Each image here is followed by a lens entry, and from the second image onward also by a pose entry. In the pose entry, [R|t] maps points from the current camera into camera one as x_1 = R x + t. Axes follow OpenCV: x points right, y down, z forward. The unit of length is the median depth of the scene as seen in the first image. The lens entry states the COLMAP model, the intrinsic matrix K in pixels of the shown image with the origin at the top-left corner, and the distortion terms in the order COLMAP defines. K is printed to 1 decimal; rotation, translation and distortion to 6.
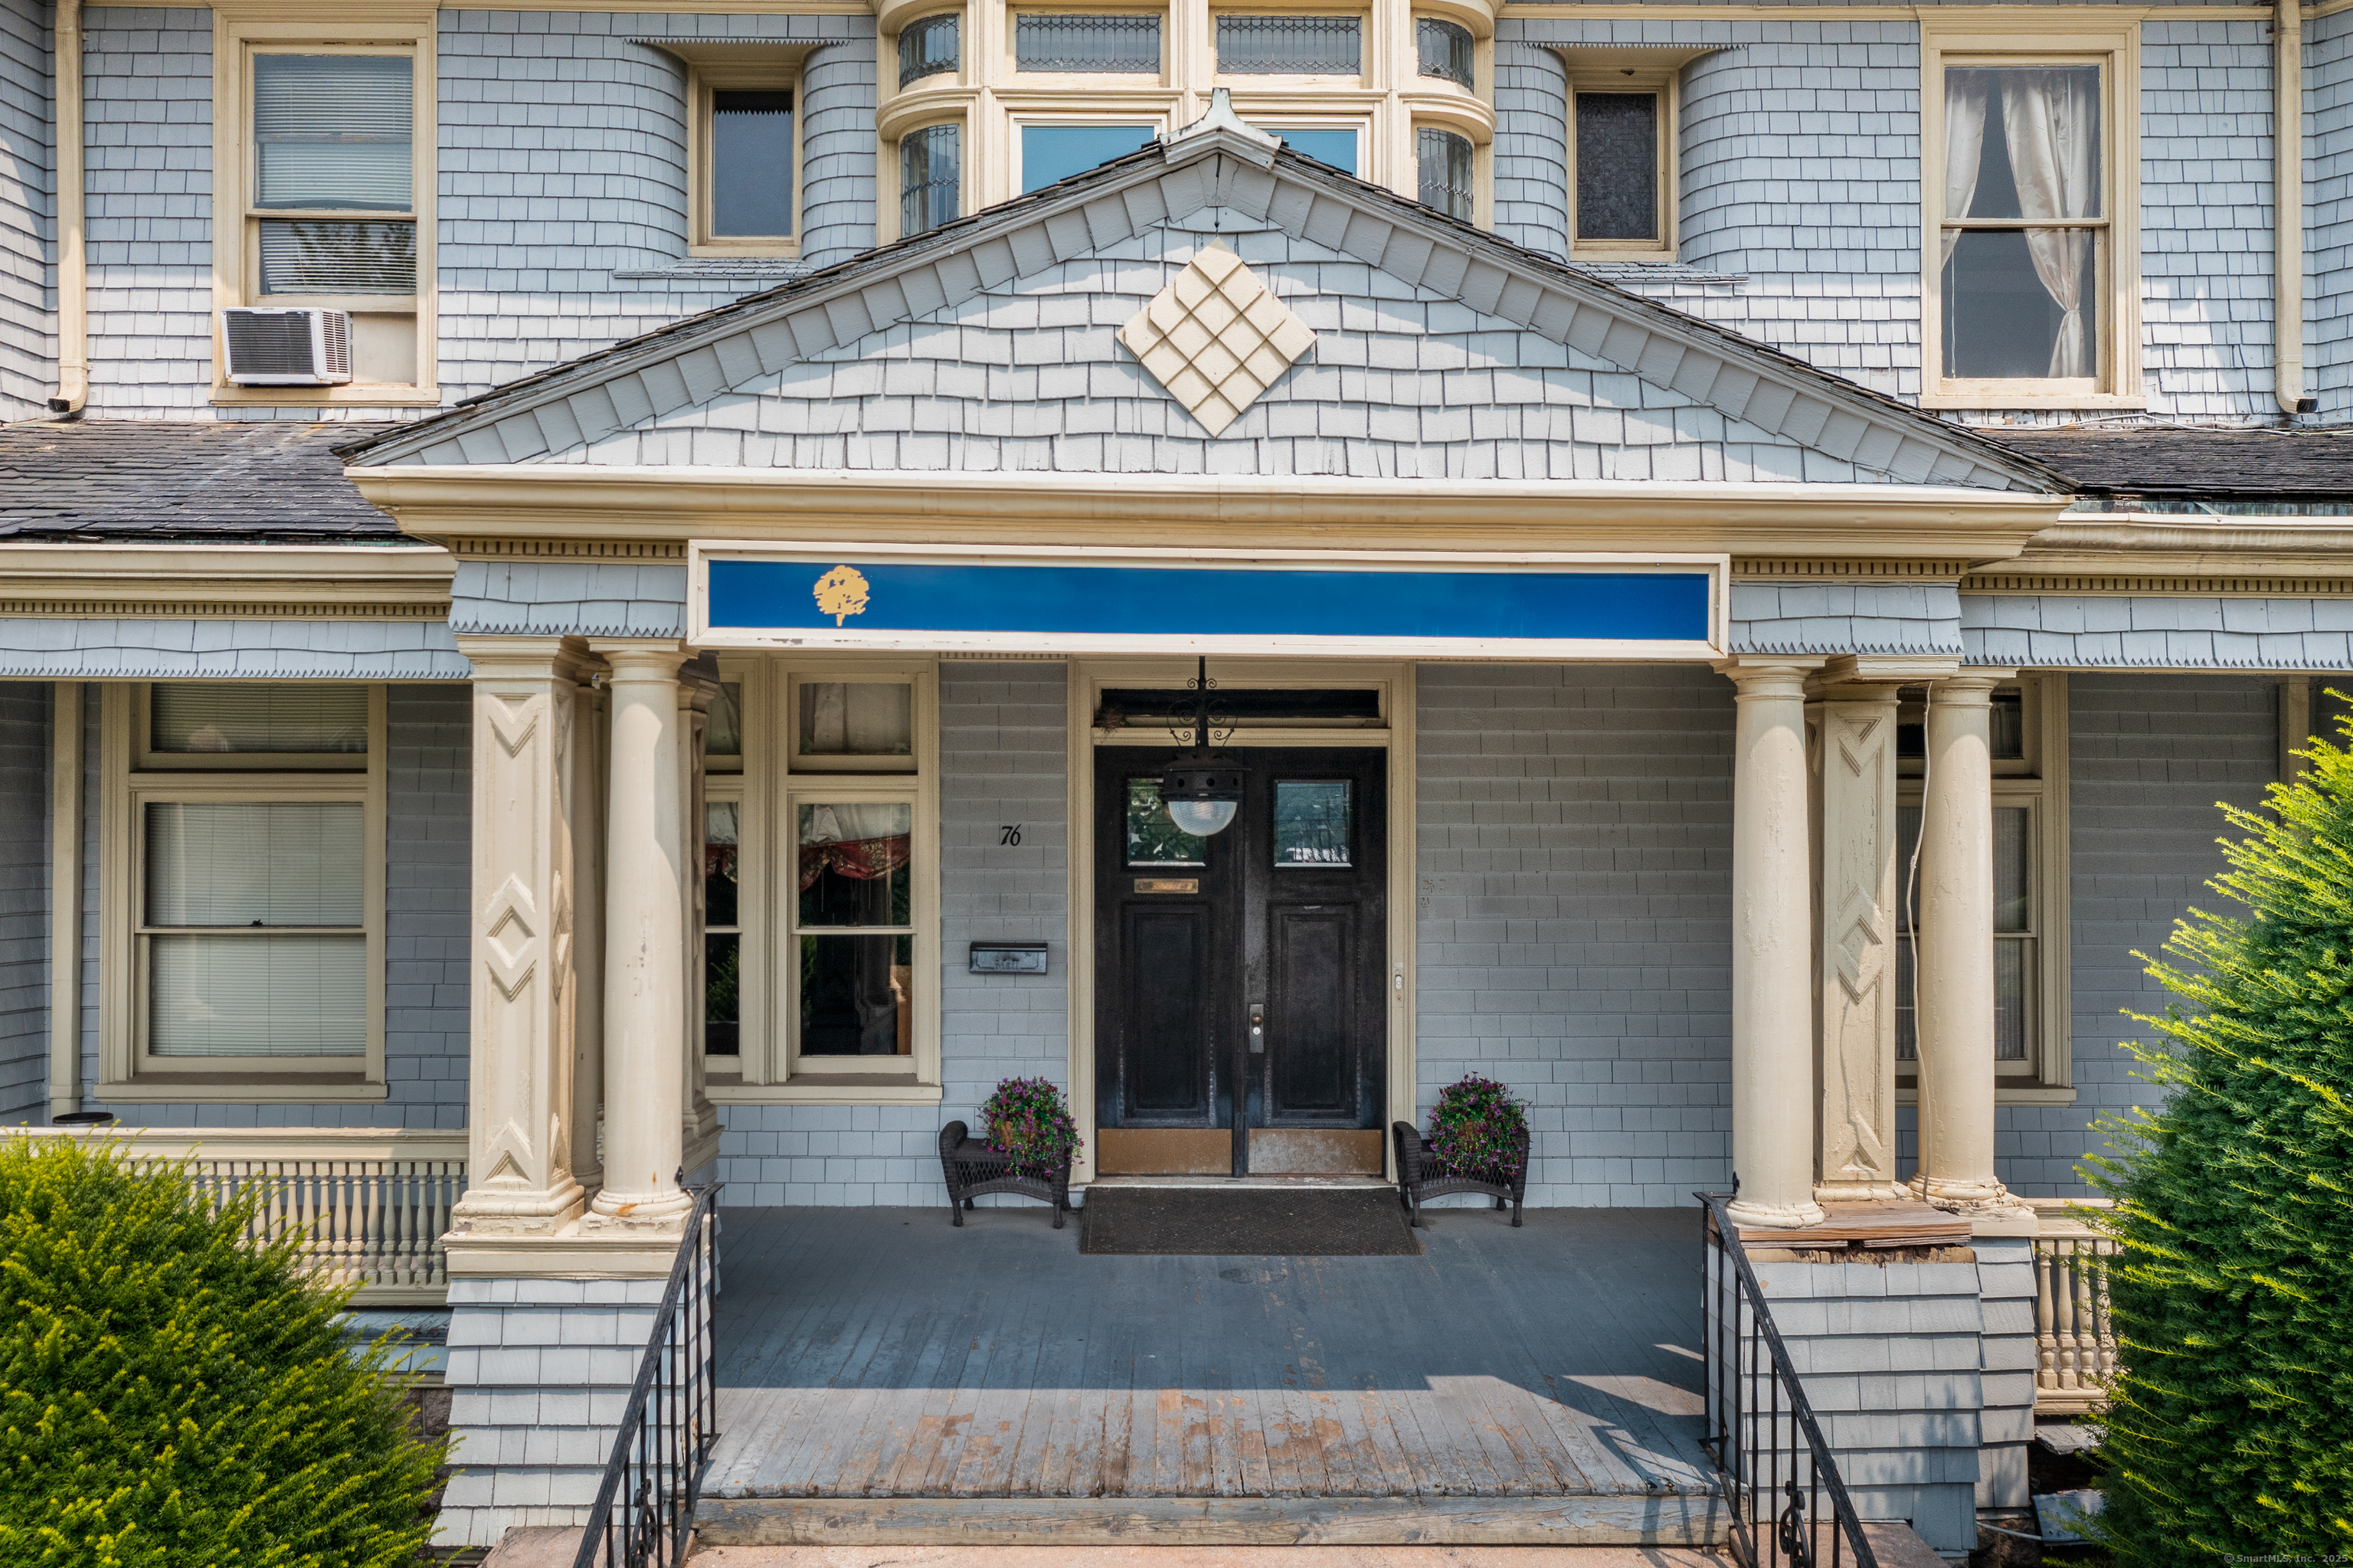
lens RADIAL K [[2002.0, 0, 1184.7], [0, 2002.0, 769.0], [0, 0, 1]] dist [-0.020570, 0.019295]
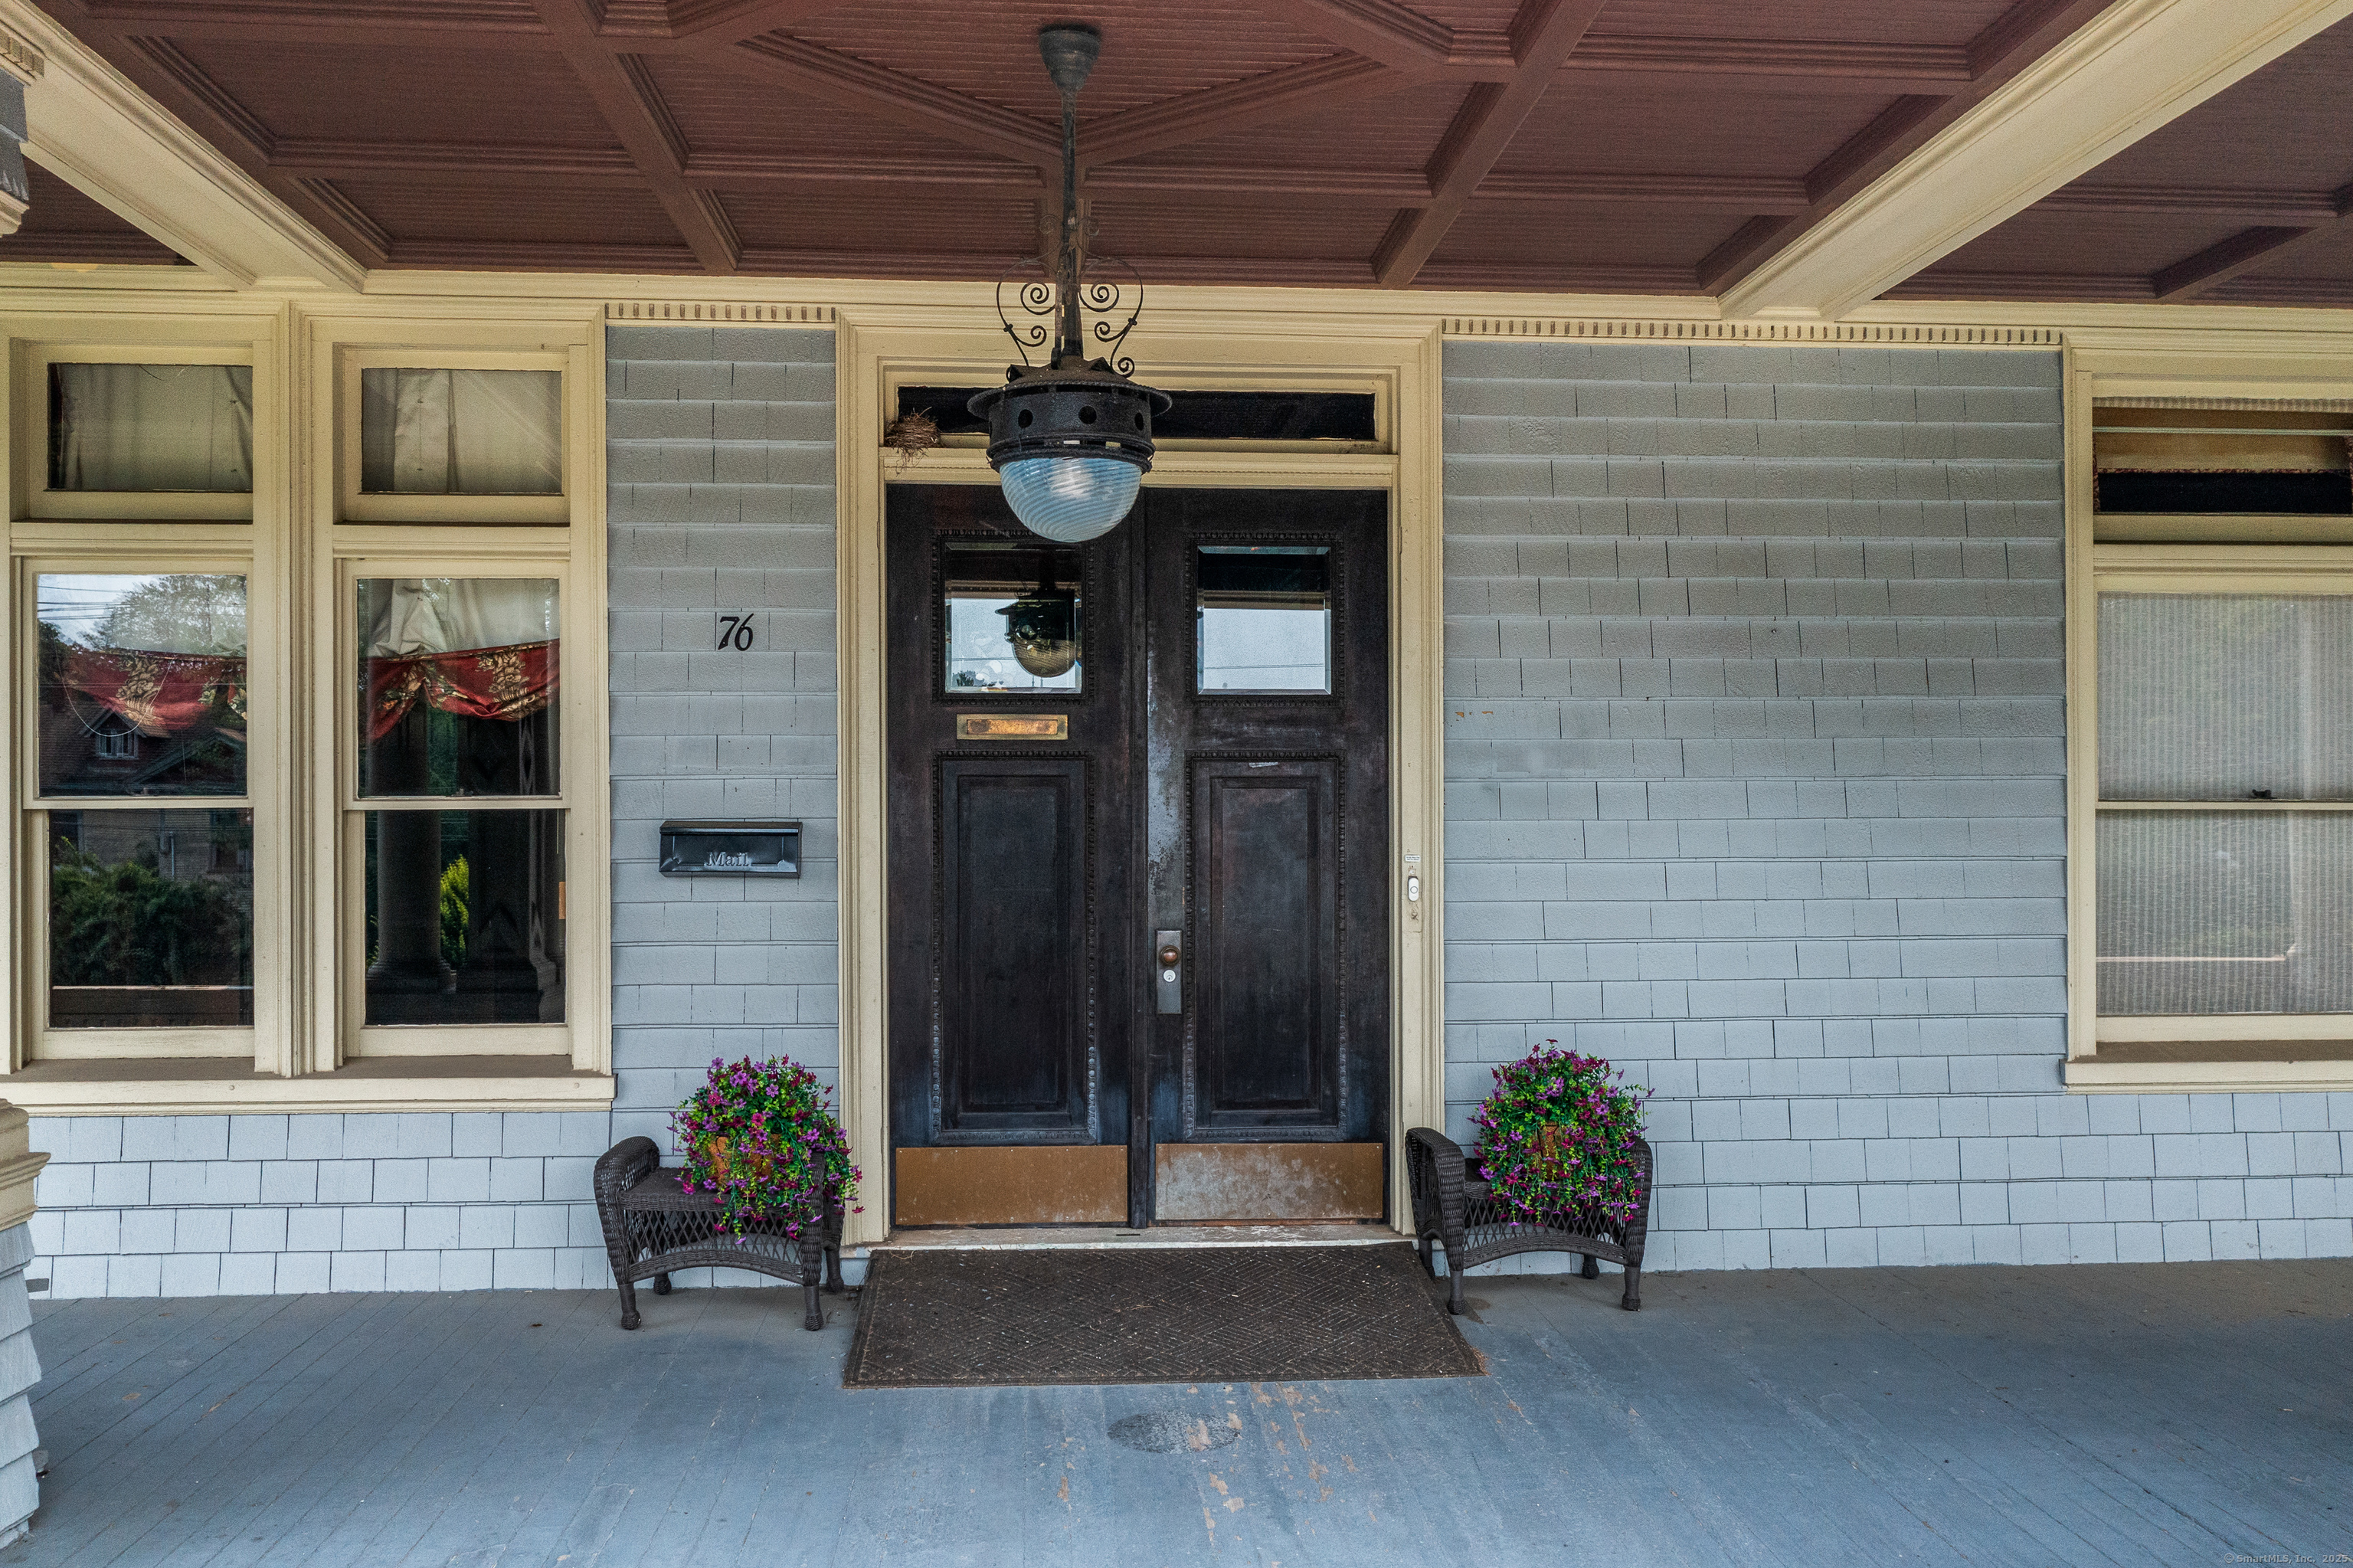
lens RADIAL K [[2002.0, 0, 1178.4], [0, 2002.0, 800.2], [0, 0, 1]] dist [-0.020570, 0.019295]
pose [[0.998357, -0.003881, 0.057176, 0.005654], [0.003373, 0.999954, 0.008987, 0.075587], [-0.057208, -0.008780, 0.998324, 0.425163]]
